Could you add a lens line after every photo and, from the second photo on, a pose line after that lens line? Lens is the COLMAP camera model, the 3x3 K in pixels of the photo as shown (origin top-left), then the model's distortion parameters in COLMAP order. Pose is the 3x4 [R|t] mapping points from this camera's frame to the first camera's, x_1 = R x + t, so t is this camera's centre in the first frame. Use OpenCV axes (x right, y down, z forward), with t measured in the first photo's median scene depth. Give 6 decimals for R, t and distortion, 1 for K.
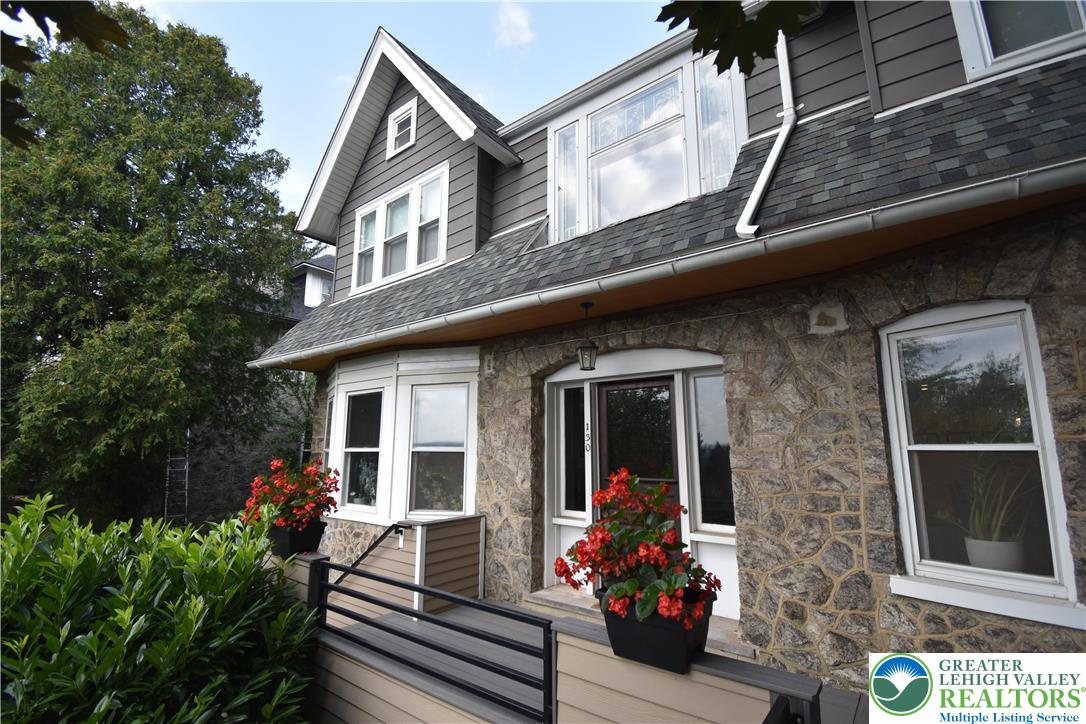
lens RADIAL K [[479.5, 0, 544.4], [0, 479.5, 364.8], [0, 0, 1]] dist [0.021185, -0.023388]
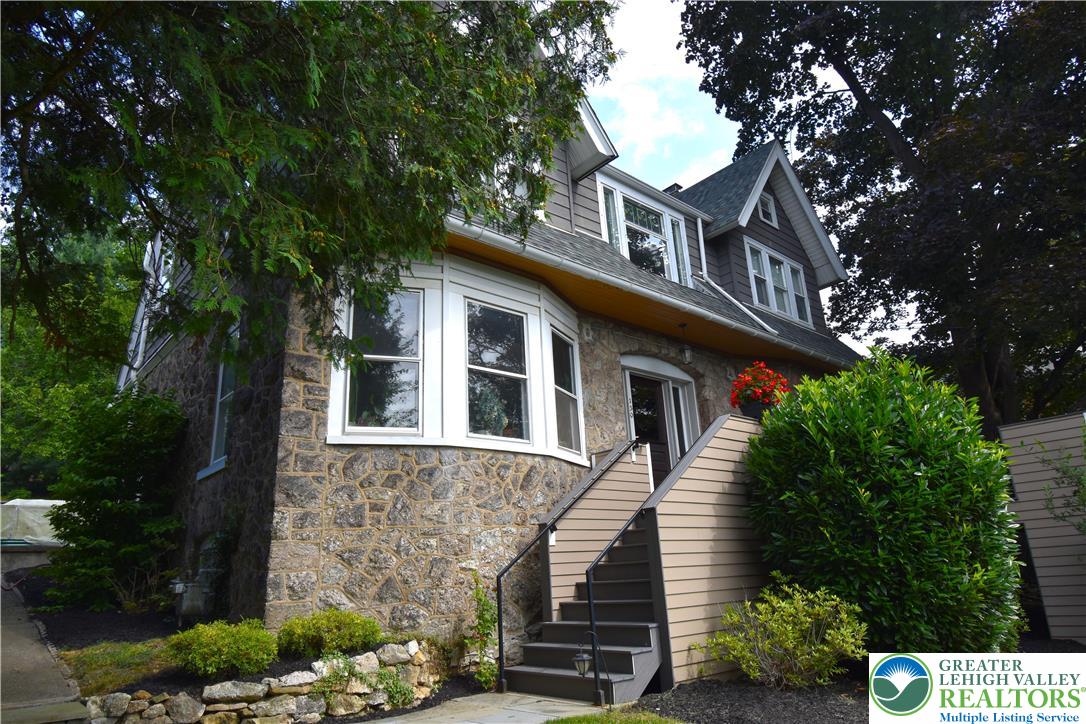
lens RADIAL K [[664.9, 0, 543.0], [0, 664.9, 362.0], [0, 0, 1]] dist [-0.000023, -0.000018]
pose [[0.199262, 0.293795, 0.934869, -1.627627], [-0.117558, 0.954277, -0.274838, 0.525676], [-0.972869, -0.055136, 0.224689, 0.734657]]
